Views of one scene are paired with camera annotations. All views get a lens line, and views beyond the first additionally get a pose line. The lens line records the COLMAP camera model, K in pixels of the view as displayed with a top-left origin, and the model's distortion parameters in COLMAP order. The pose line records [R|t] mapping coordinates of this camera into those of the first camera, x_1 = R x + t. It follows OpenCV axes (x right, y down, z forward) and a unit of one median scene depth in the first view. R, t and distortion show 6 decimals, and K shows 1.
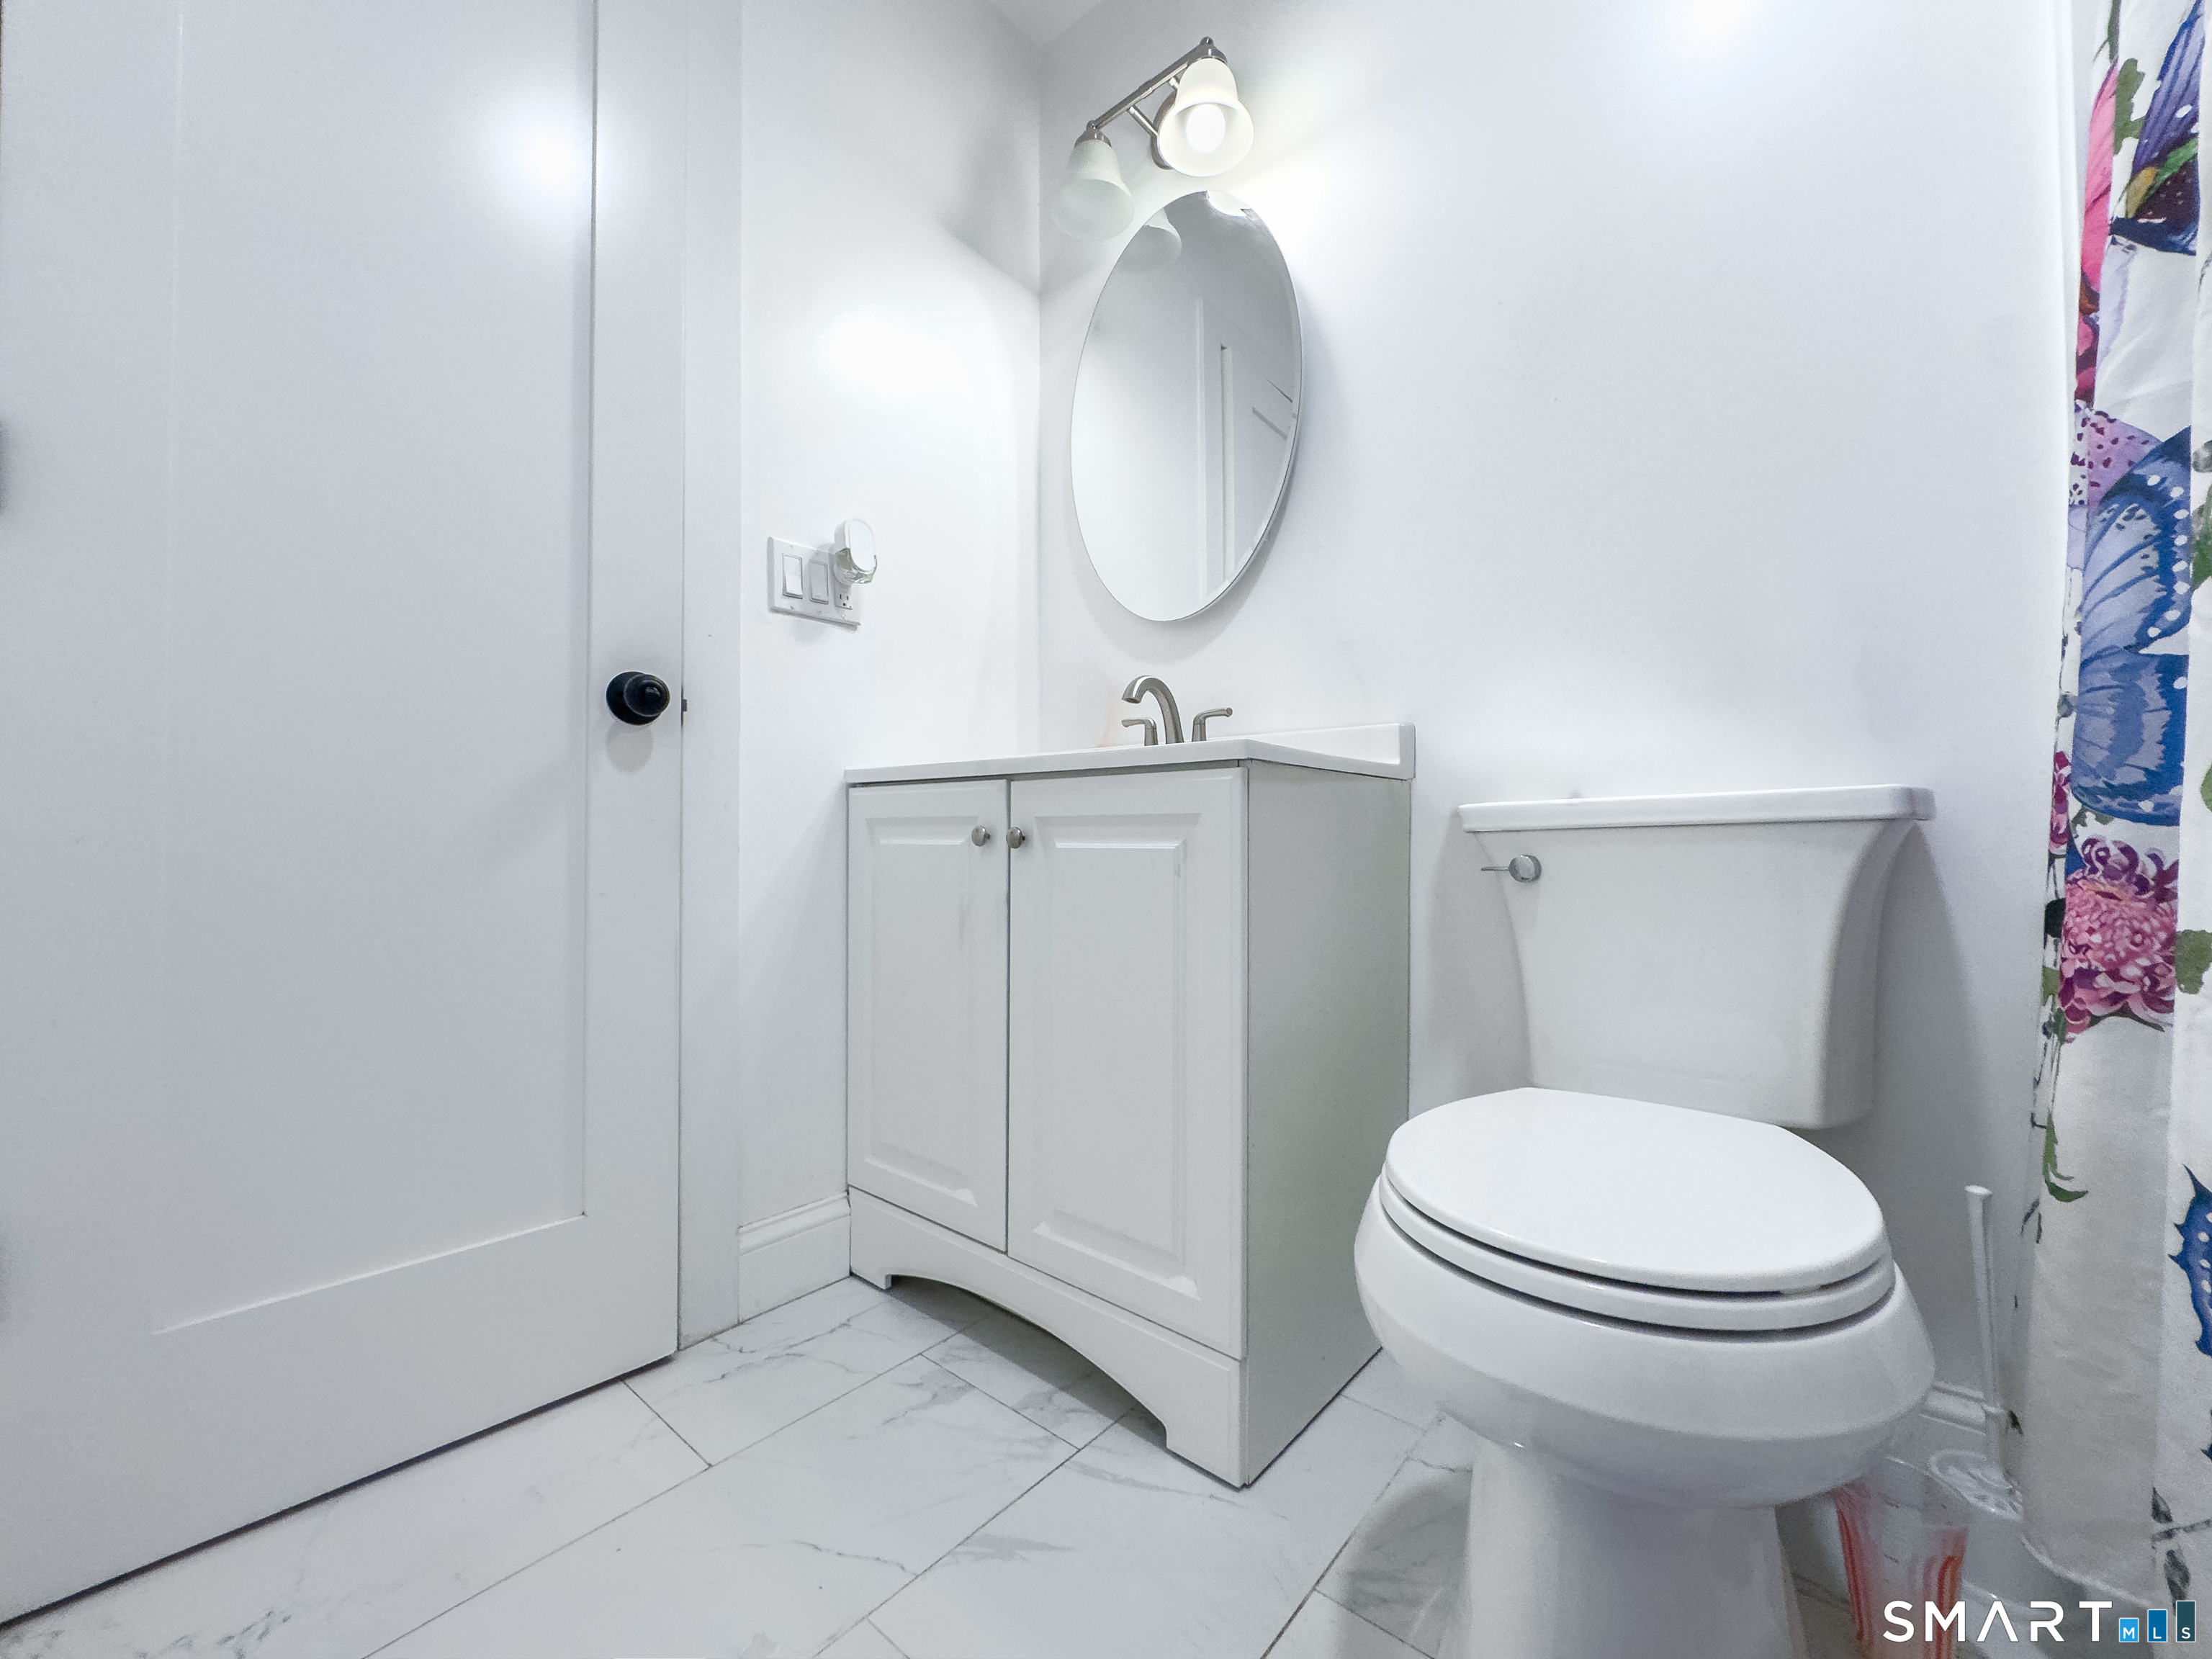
lens RADIAL K [[885.9, 0, 1104.5], [0, 885.9, 831.3], [0, 0, 1]] dist [-0.002144, -0.000016]
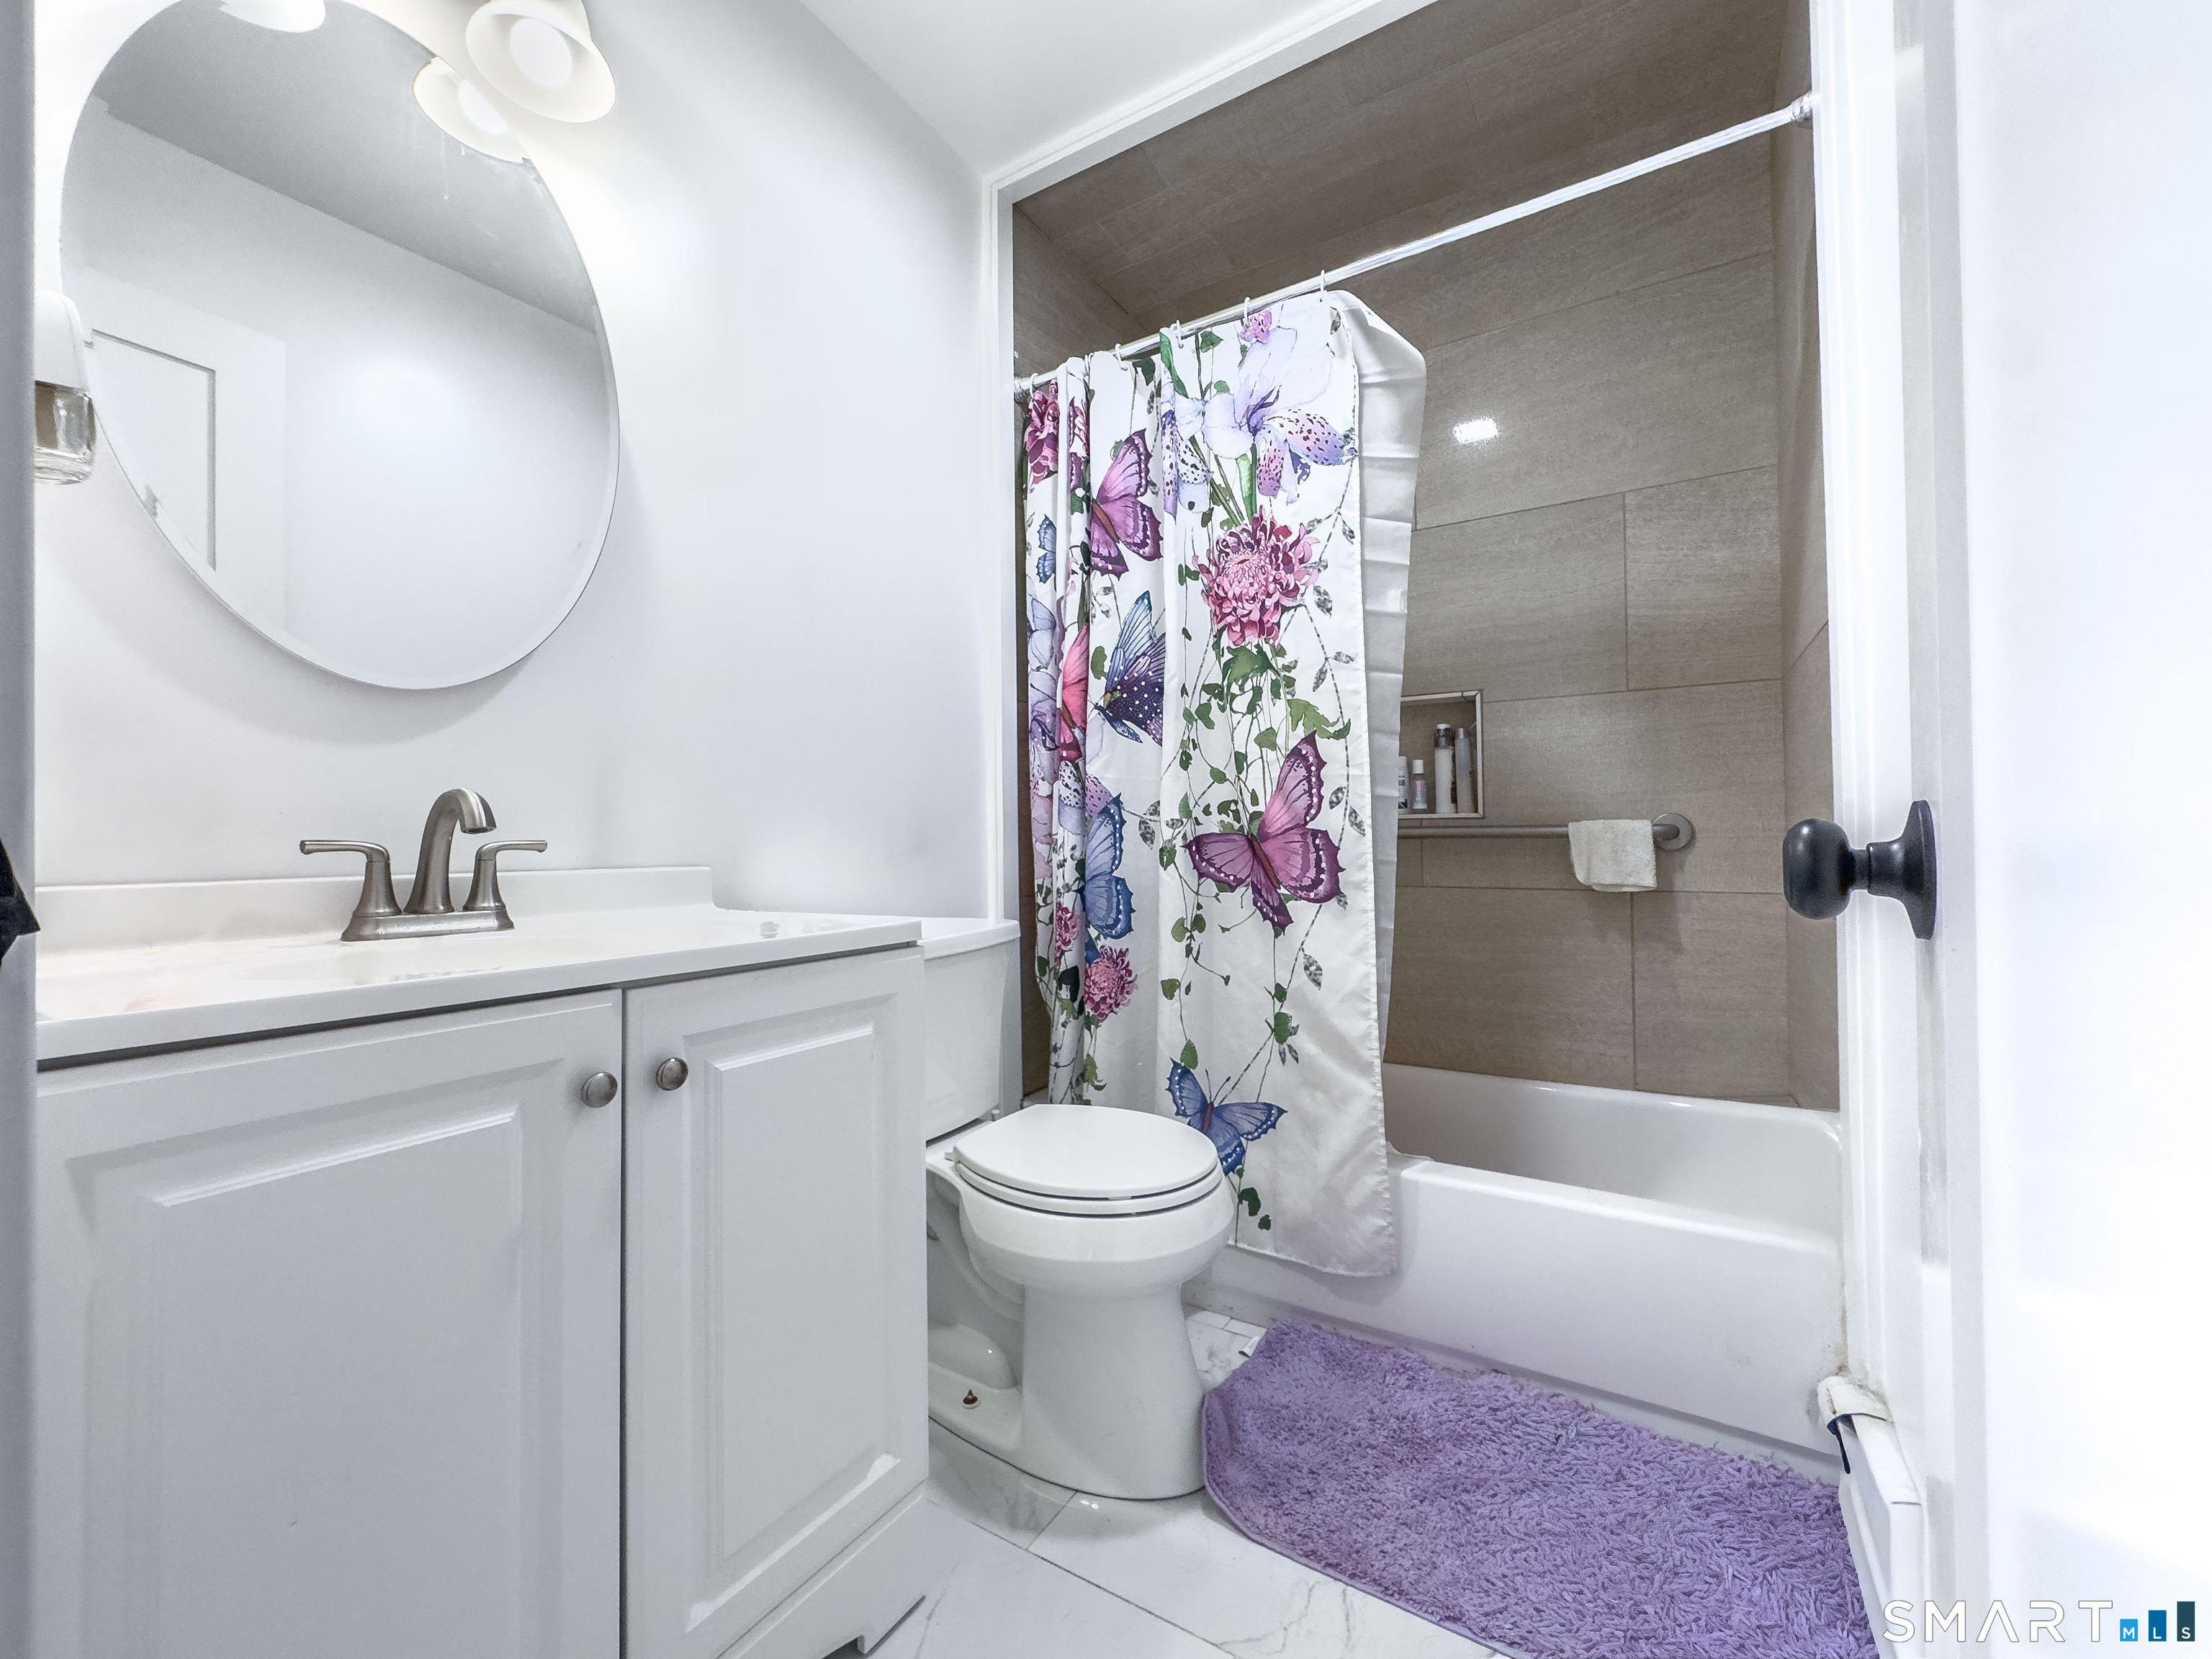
lens RADIAL K [[885.9, 0, 1107.3], [0, 885.9, 831.2], [0, 0, 1]] dist [-0.002144, -0.000016]
pose [[-0.142487, 0.007539, 0.989768, -1.413061], [-0.001254, 0.999969, -0.007798, -0.298904], [-0.989796, -0.002352, -0.142473, 1.331401]]
